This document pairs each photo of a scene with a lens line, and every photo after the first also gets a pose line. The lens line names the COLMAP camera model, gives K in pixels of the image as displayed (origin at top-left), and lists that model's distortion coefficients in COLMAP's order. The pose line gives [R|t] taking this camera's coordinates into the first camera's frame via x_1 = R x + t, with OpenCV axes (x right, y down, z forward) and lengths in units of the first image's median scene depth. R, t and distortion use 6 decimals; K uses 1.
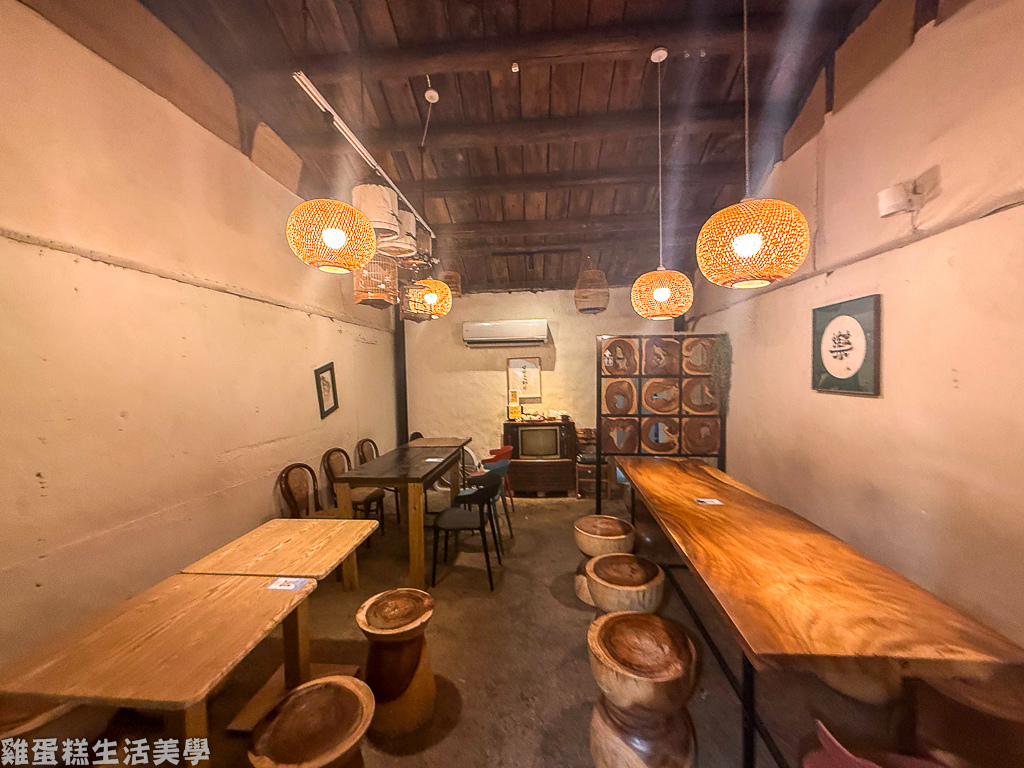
lens RADIAL K [[413.0, 0, 512.0], [0, 413.0, 384.0], [0, 0, 1]] dist [-0.000968, -0.000166]
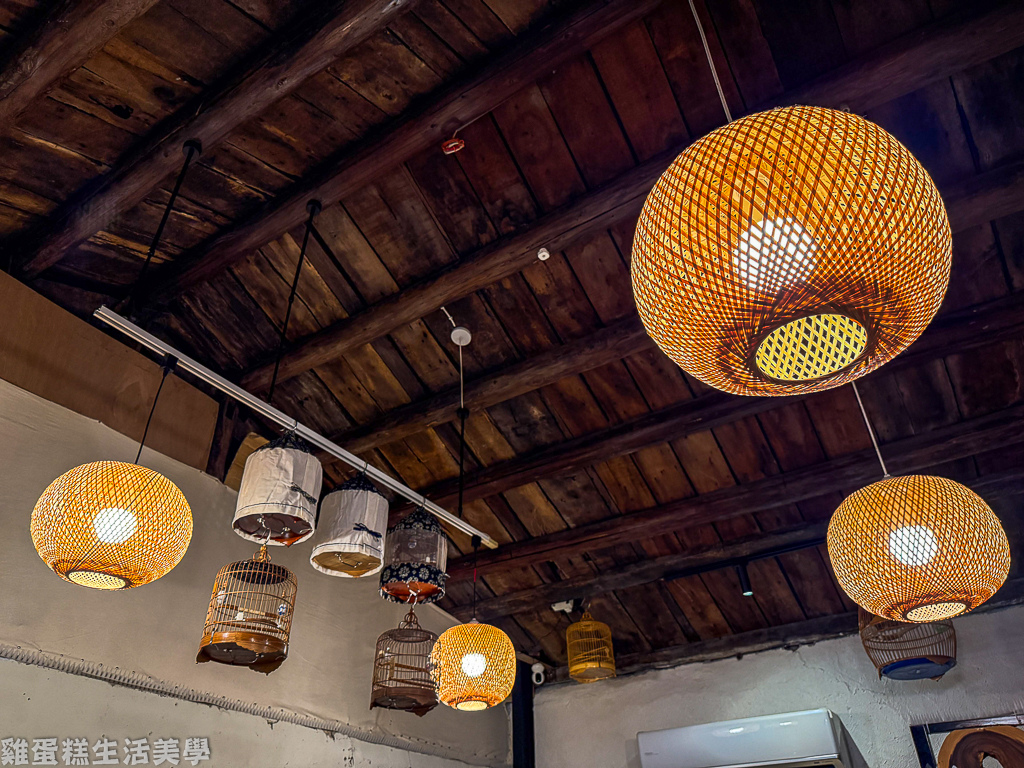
lens RADIAL K [[723.6, 0, 512.0], [0, 723.6, 384.0], [0, 0, 1]] dist [0.027606, -0.001504]
pose [[0.875492, -0.273021, -0.398714, 0.259394], [-0.026339, 0.796910, -0.603523, 0.043029], [0.482514, 0.538882, 0.690498, 0.239567]]
